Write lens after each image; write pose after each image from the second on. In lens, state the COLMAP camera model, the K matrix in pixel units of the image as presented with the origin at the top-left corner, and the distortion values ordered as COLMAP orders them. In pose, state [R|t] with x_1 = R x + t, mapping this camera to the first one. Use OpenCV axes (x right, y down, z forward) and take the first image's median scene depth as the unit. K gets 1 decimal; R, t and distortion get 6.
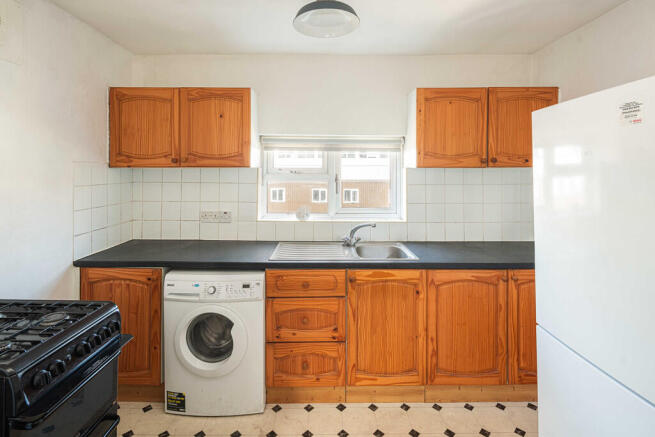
lens RADIAL K [[323.9, 0, 325.9], [0, 323.9, 166.1], [0, 0, 1]] dist [0.001956, 0.000117]
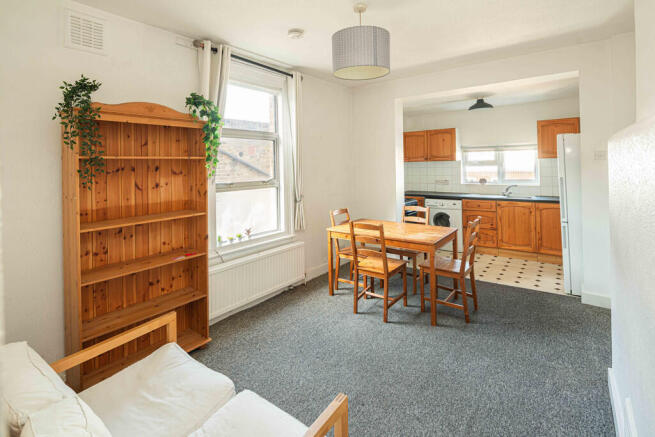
lens RADIAL K [[323.9, 0, 325.9], [0, 323.9, 166.1], [0, 0, 1]] dist [0.001956, 0.000117]
pose [[0.793606, -0.016930, -0.608197, 0.535871], [0.027805, 0.999578, 0.008456, -0.003172], [0.607797, -0.023622, 0.793741, -1.738951]]
